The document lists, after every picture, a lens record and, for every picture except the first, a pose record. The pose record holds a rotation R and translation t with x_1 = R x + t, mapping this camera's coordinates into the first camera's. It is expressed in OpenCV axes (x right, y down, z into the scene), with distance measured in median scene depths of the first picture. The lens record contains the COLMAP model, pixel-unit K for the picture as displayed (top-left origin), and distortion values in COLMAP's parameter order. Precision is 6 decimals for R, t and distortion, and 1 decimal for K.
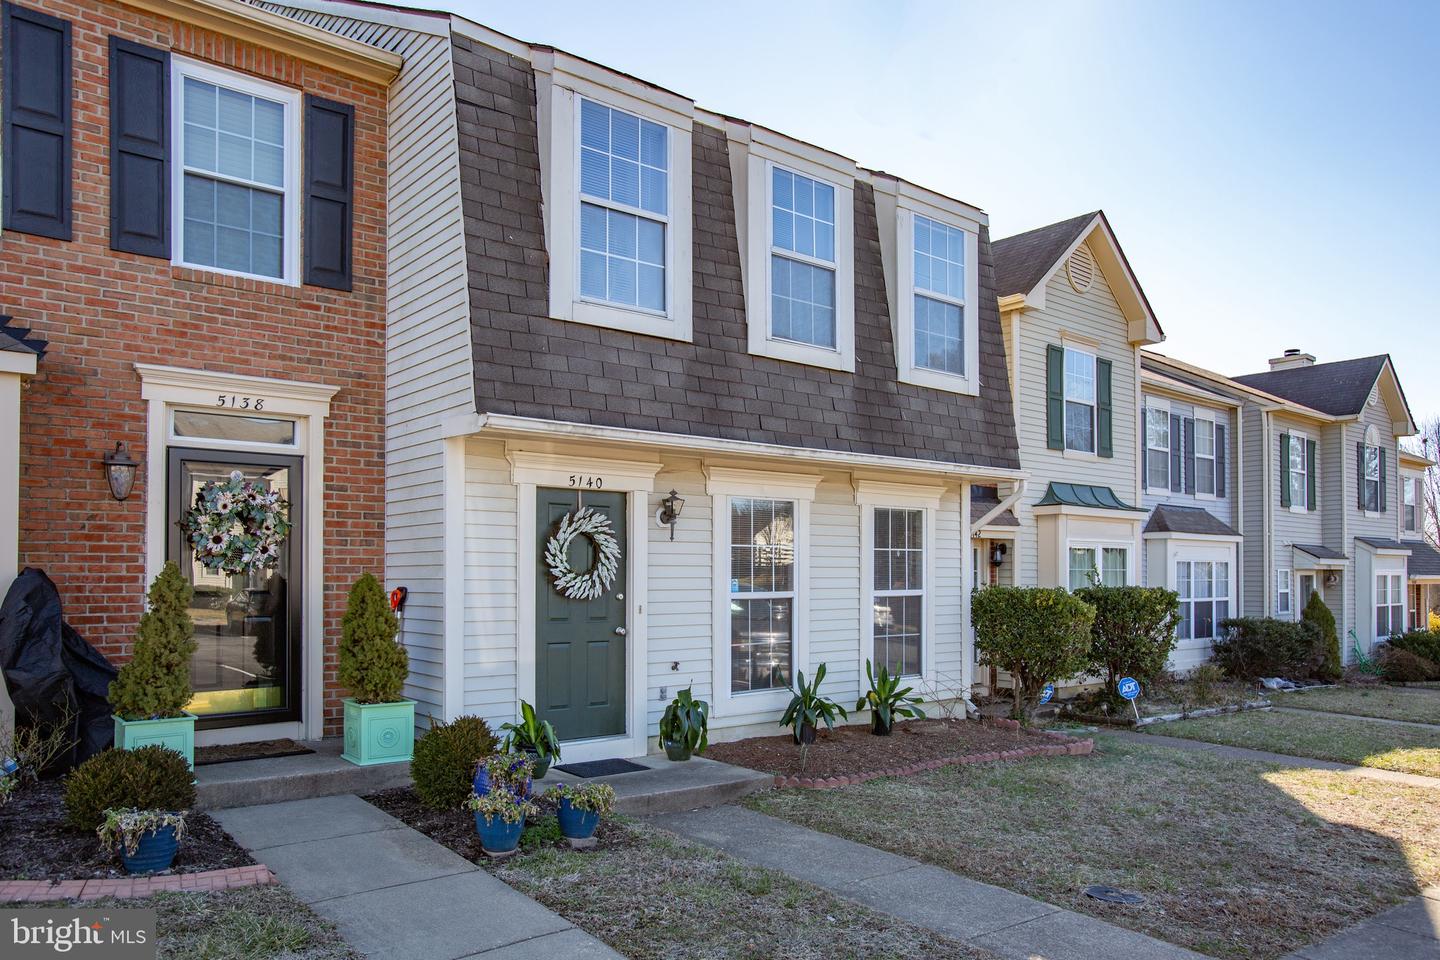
lens RADIAL K [[992.6, 0, 720.3], [0, 992.6, 566.2], [0, 0, 1]] dist [-0.043811, 0.042315]
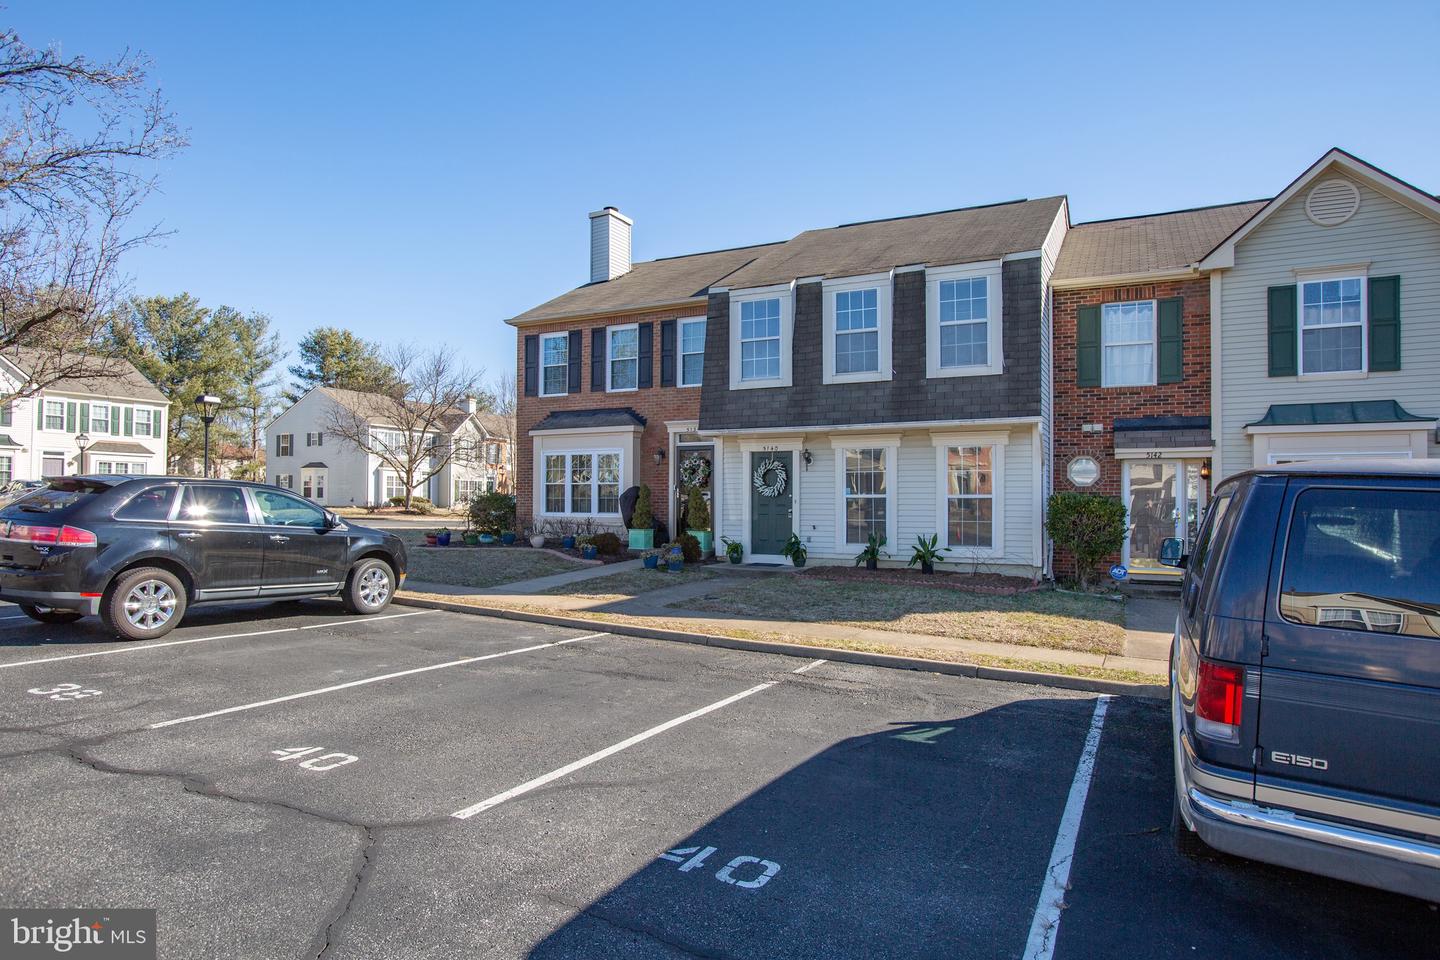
lens RADIAL K [[804.3, 0, 773.7], [0, 804.3, 481.3], [0, 0, 1]] dist [-0.044914, 0.036873]
pose [[0.469763, -0.019689, -0.882573, 1.641908], [0.007408, 0.999804, -0.018361, 0.032325], [0.882762, 0.002087, 0.469816, 0.077550]]
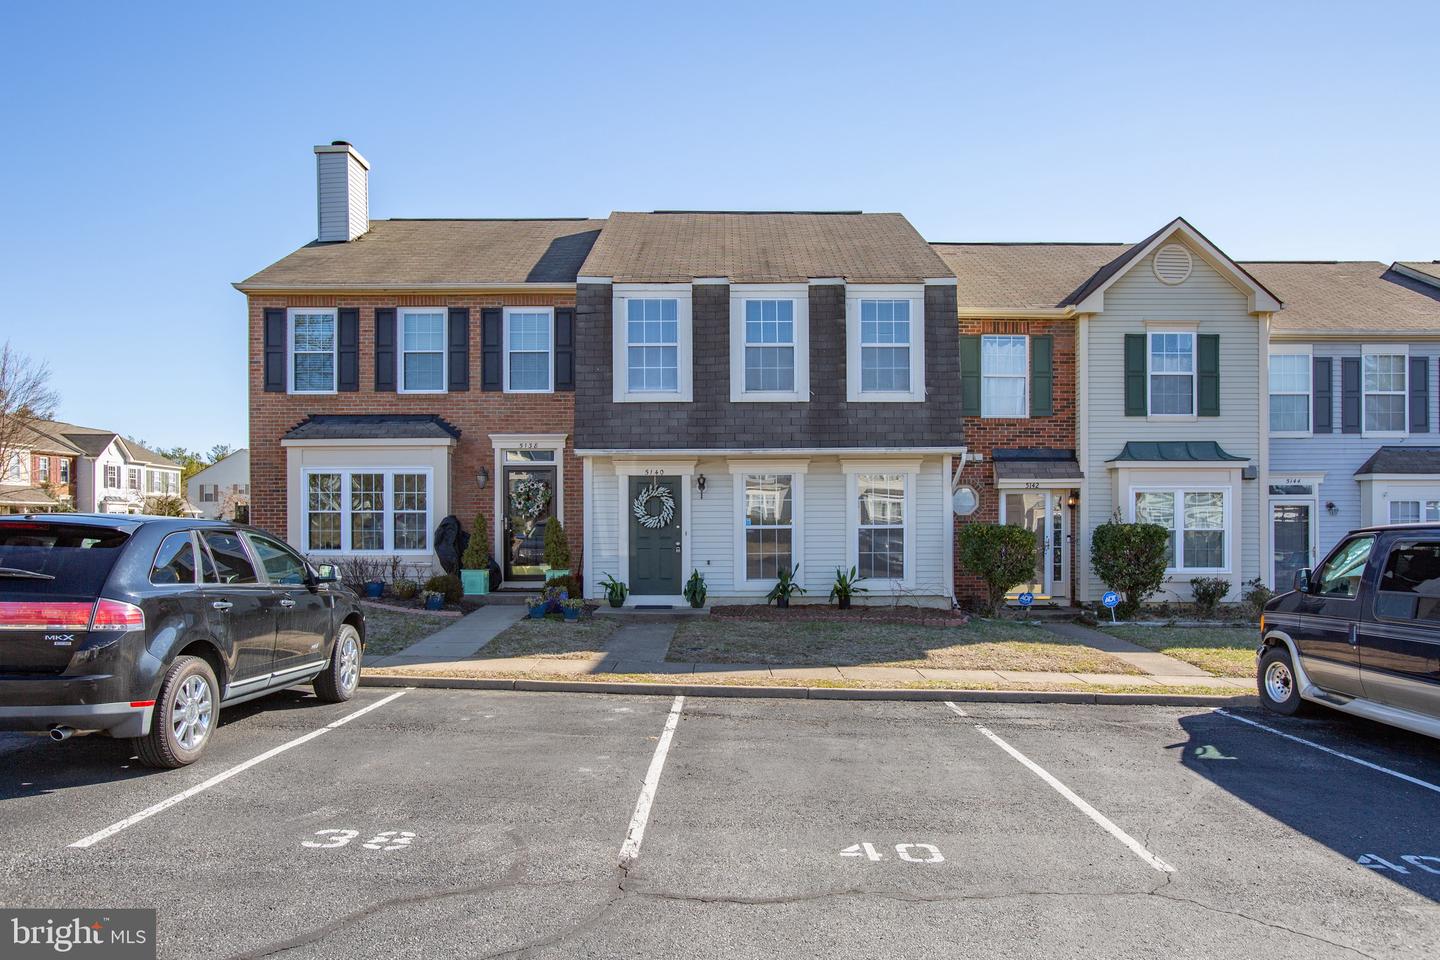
lens RADIAL K [[944.9, 0, 770.3], [0, 944.9, 515.4], [0, 0, 1]] dist [-0.032774, 0.000753]
pose [[0.806811, -0.006636, -0.590772, 1.263049], [0.010713, 0.999937, 0.003398, 0.001814], [0.590712, -0.009070, 0.806831, -0.477325]]
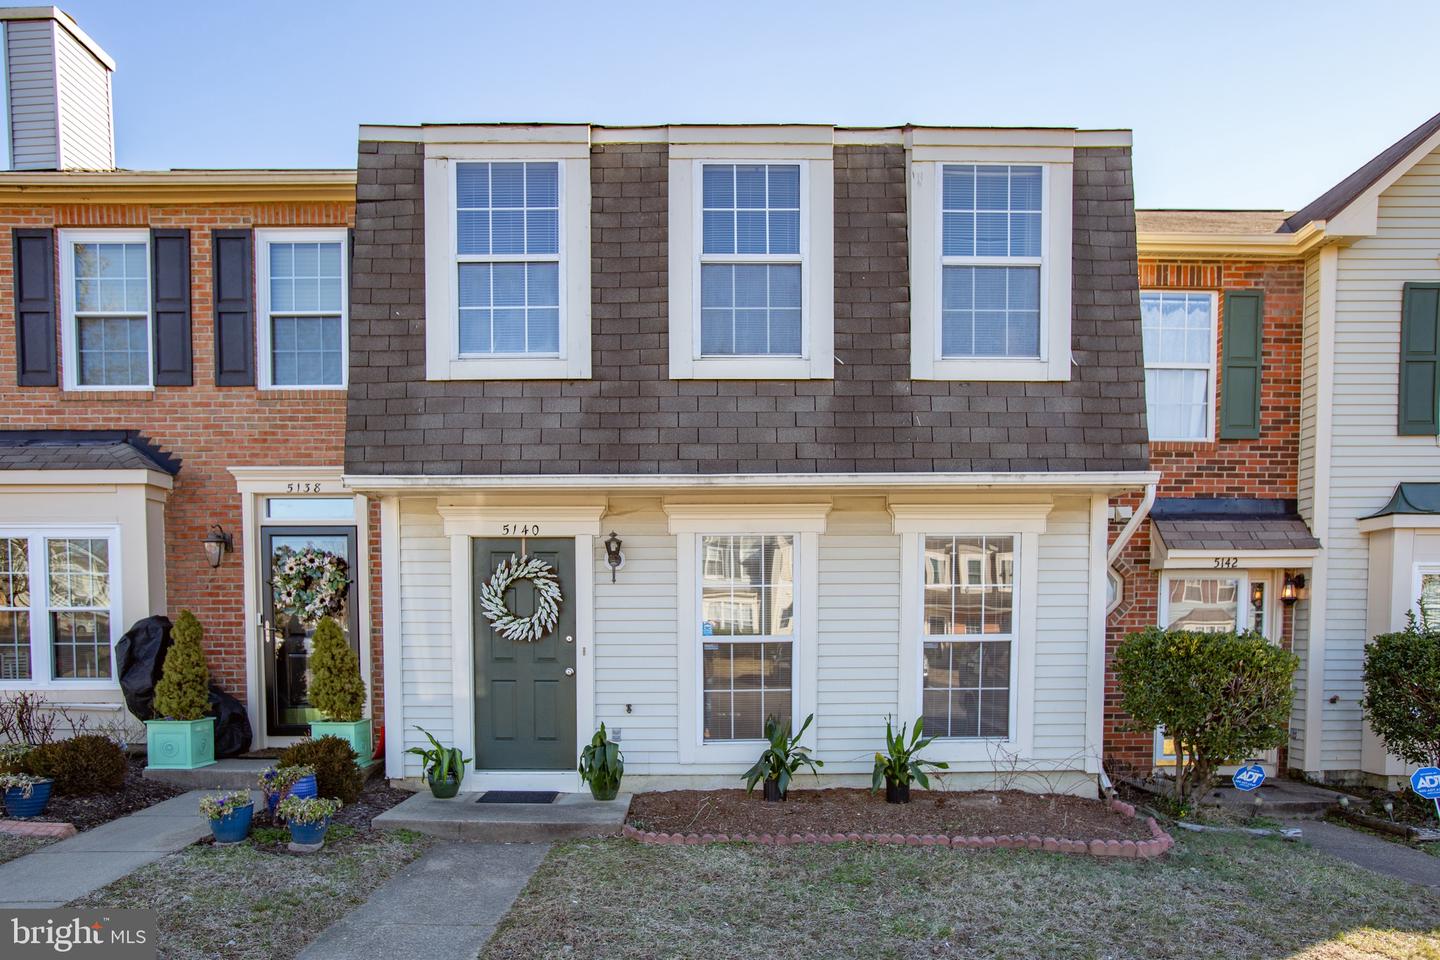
lens RADIAL K [[888.4, 0, 716.6], [0, 888.4, 668.0], [0, 0, 1]] dist [-0.037107, 0.026598]
pose [[0.789887, 0.023998, -0.612783, 0.622240], [0.009983, 0.998598, 0.051975, 0.015700], [0.613171, -0.047172, 0.788540, 0.380365]]
